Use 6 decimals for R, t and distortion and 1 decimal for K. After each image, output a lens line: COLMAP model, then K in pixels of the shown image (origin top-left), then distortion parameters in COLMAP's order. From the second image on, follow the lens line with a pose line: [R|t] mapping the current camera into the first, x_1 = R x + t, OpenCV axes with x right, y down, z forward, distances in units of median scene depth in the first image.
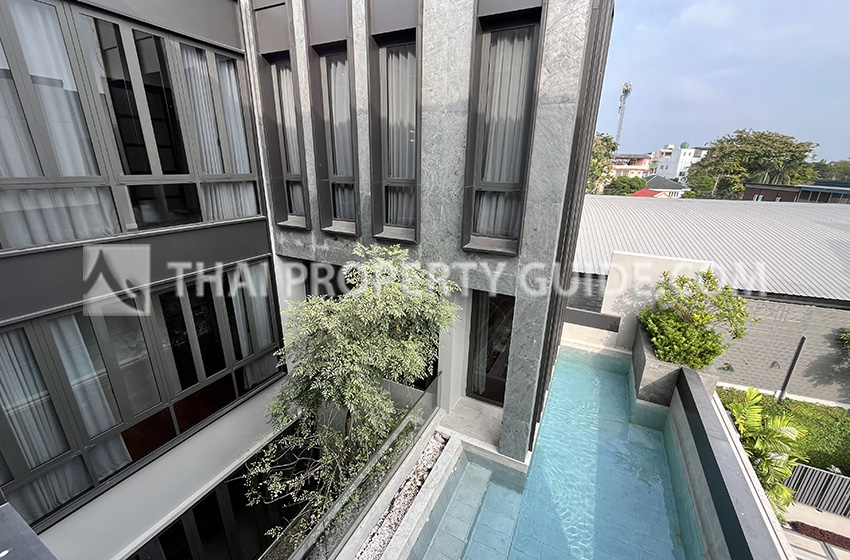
lens RADIAL K [[346.8, 0, 423.0], [0, 346.8, 278.5], [0, 0, 1]] dist [0.001490, -0.000013]
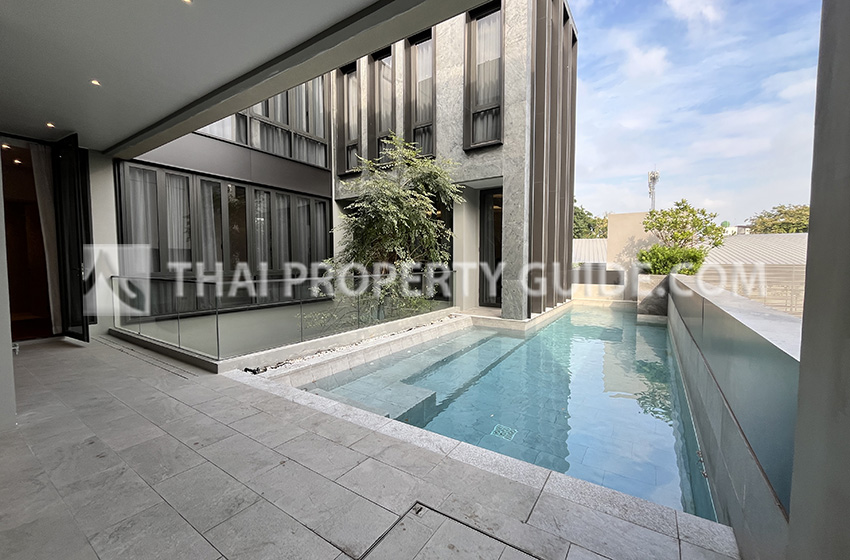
lens RADIAL K [[346.8, 0, 426.2], [0, 346.8, 281.6], [0, 0, 1]] dist [0.001490, -0.000013]
pose [[0.993044, -0.011378, -0.117195, 0.093159], [-0.020662, 0.963038, -0.268571, 0.641036], [0.115919, 0.269125, 0.956104, -0.183228]]
